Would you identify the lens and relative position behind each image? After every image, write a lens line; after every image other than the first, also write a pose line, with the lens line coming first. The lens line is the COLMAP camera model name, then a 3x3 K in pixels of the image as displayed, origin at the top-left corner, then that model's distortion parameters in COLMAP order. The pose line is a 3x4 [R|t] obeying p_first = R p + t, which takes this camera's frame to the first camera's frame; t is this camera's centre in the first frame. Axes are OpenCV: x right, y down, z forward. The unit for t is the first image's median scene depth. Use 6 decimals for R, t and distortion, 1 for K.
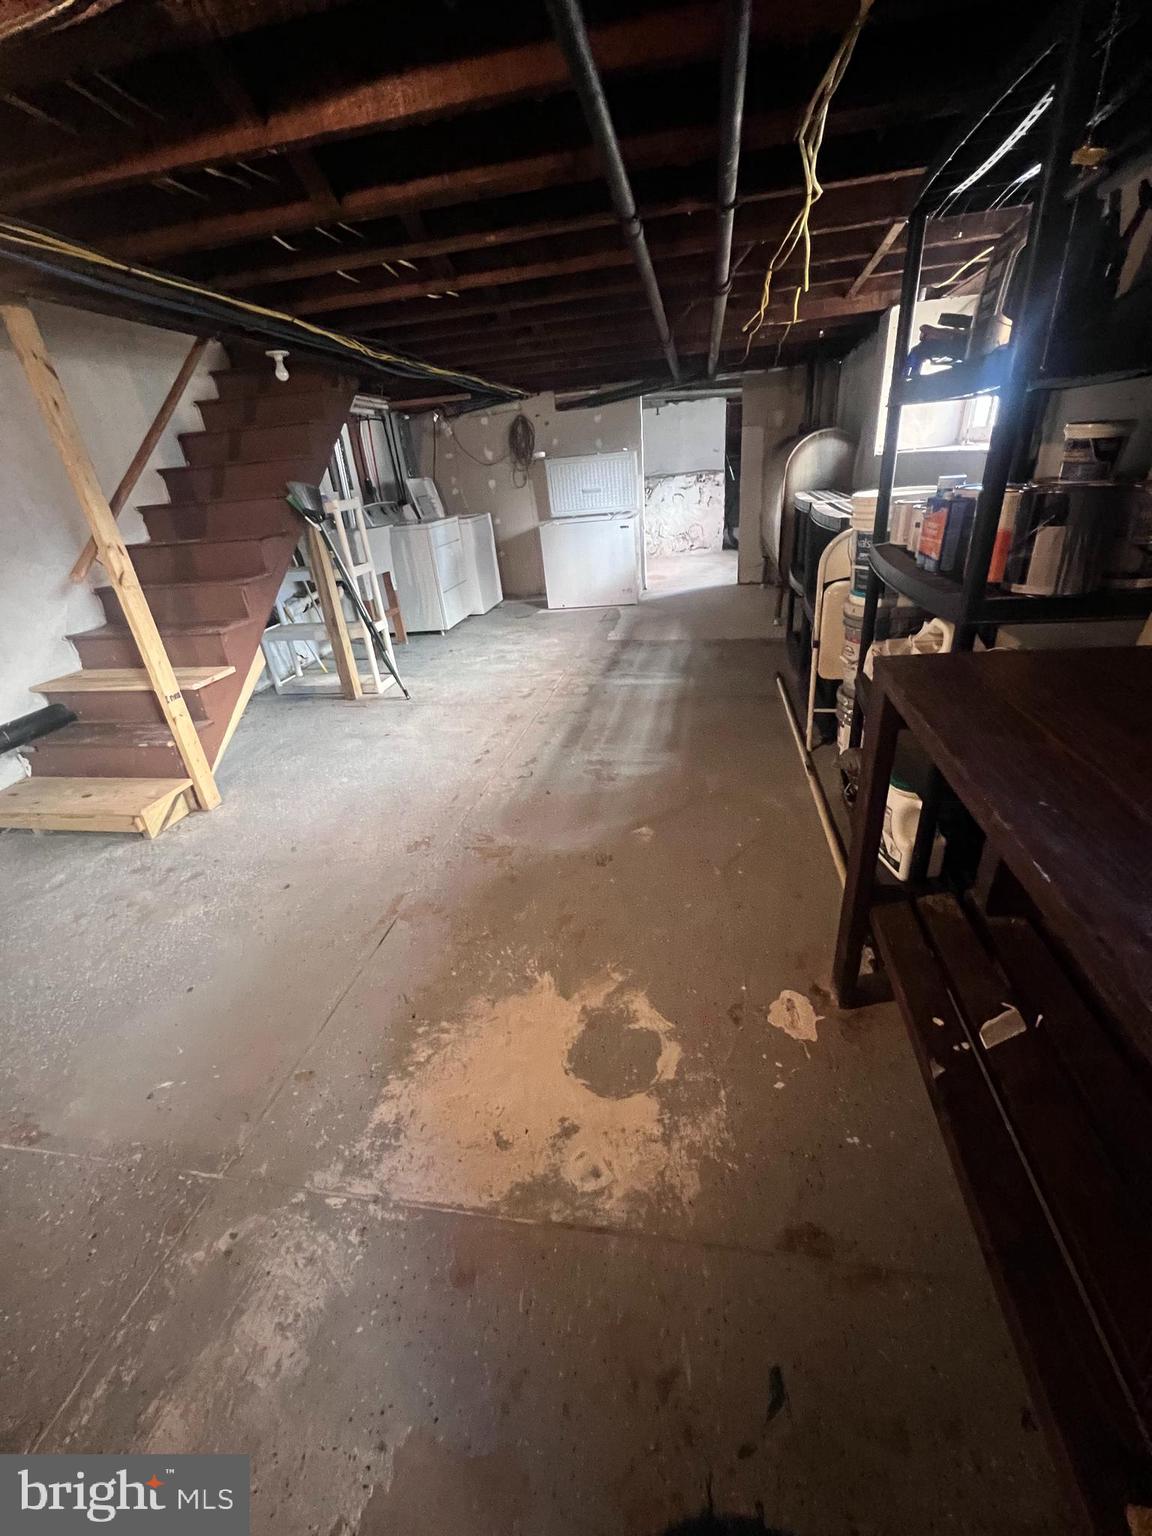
lens RADIAL K [[618.3, 0, 576.5], [0, 618.3, 766.8], [0, 0, 1]] dist [-0.001859, -0.000063]
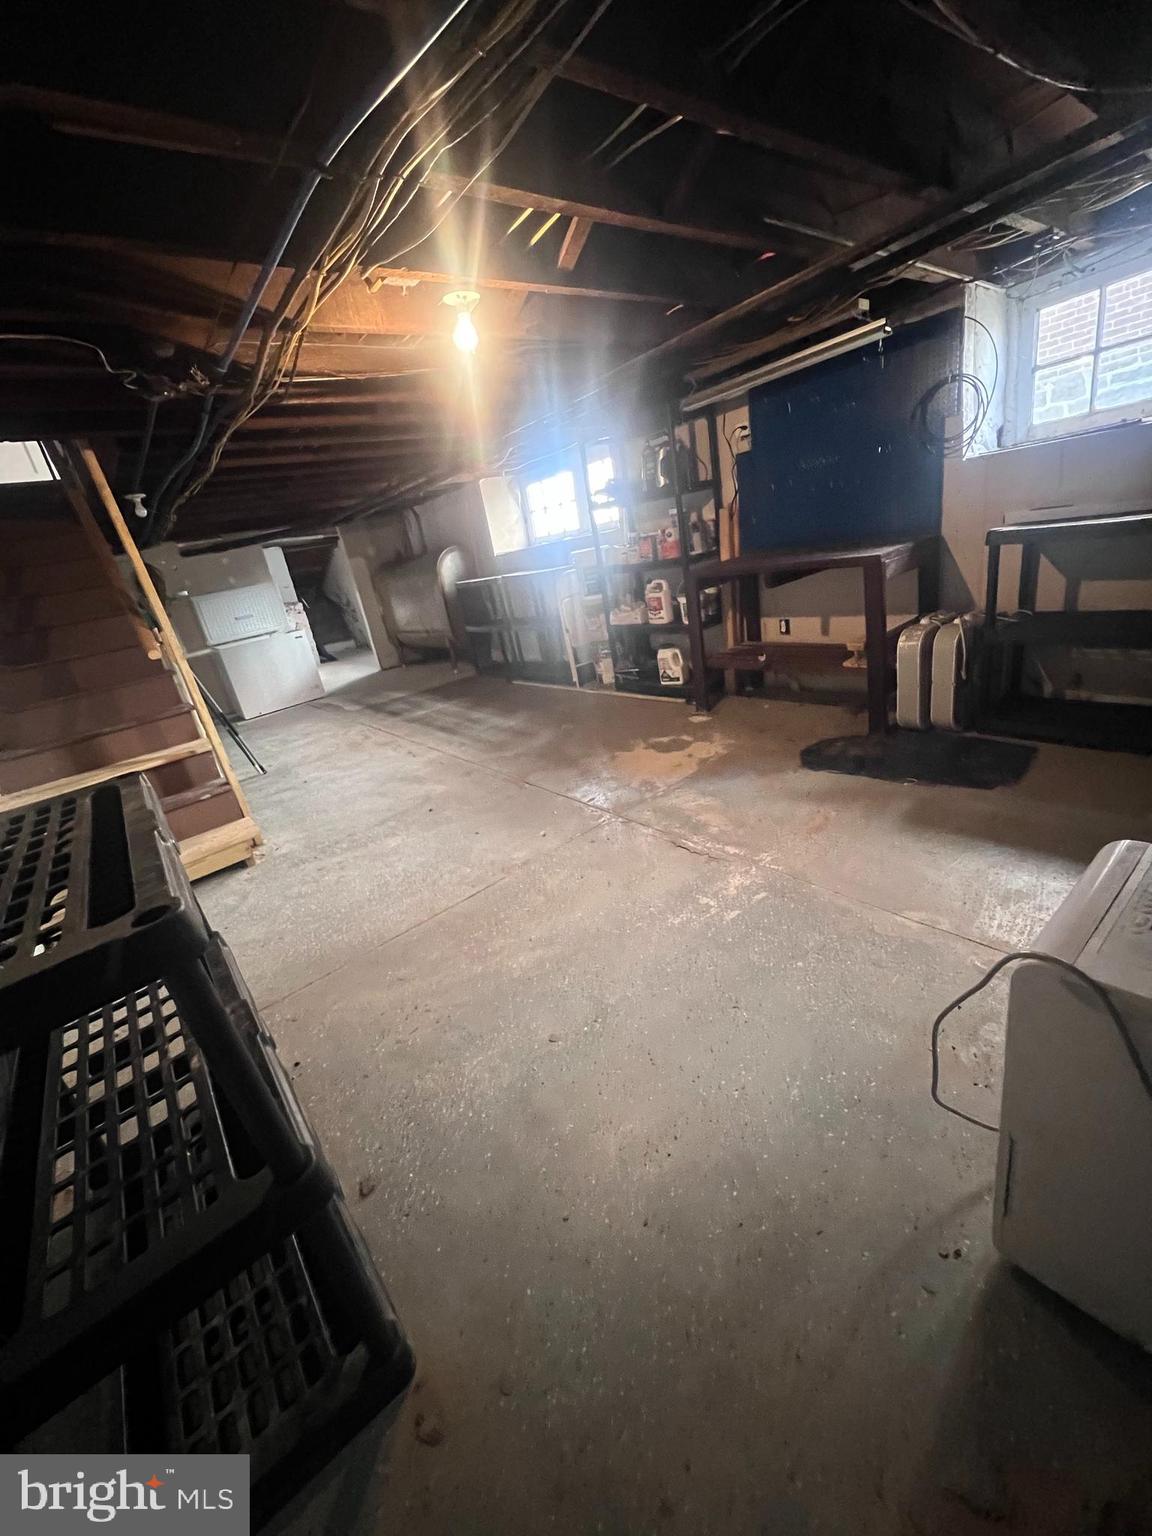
lens RADIAL K [[618.3, 0, 577.4], [0, 618.3, 770.0], [0, 0, 1]] dist [-0.001859, -0.000063]
pose [[0.655444, -0.298248, 0.693860, -1.059217], [0.438523, 0.898280, -0.028129, 0.260063], [-0.614890, 0.322710, 0.719561, -0.264796]]
